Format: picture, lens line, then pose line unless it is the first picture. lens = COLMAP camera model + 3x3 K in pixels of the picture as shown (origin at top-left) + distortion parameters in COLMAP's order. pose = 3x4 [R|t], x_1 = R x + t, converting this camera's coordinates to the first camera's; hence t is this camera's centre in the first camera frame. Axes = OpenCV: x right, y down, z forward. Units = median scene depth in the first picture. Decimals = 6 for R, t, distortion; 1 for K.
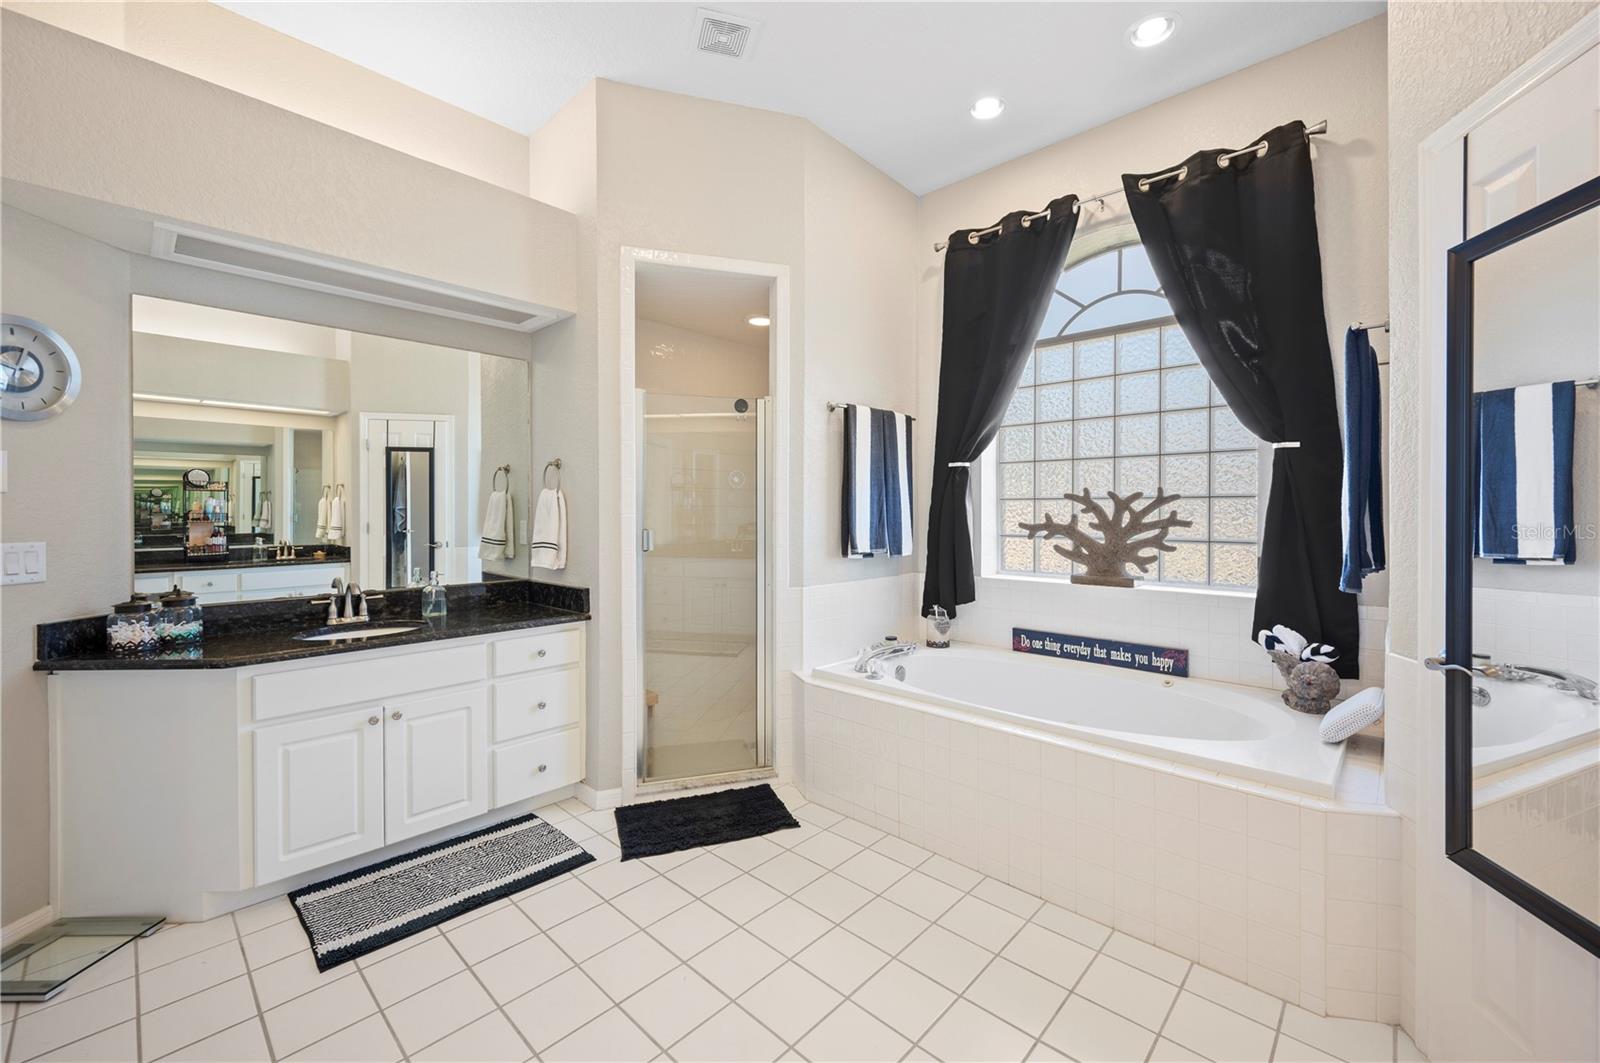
lens RADIAL K [[636.2, 0, 805.3], [0, 636.2, 516.3], [0, 0, 1]] dist [-0.001641, -0.000777]
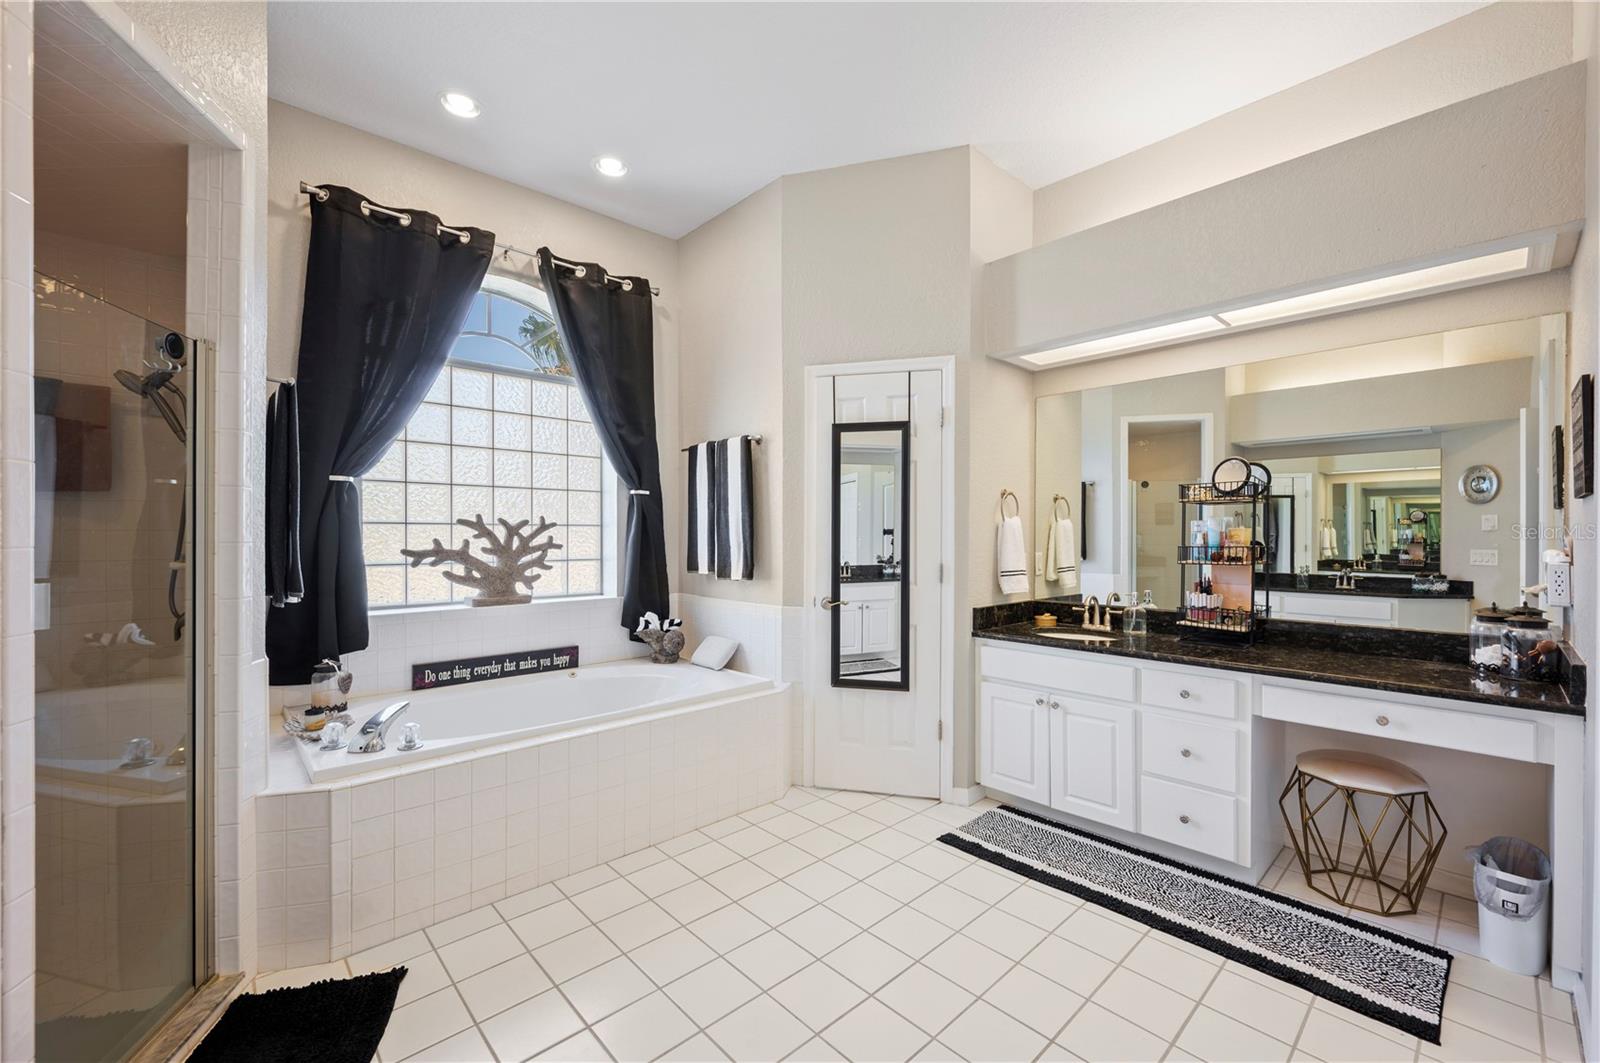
lens RADIAL K [[636.2, 0, 803.7], [0, 636.2, 537.2], [0, 0, 1]] dist [-0.001641, -0.000777]
pose [[0.086152, -0.004678, 0.996271, -0.564904], [0.005296, 0.999977, 0.004237, -0.008576], [-0.996268, 0.004911, 0.086175, 0.394440]]
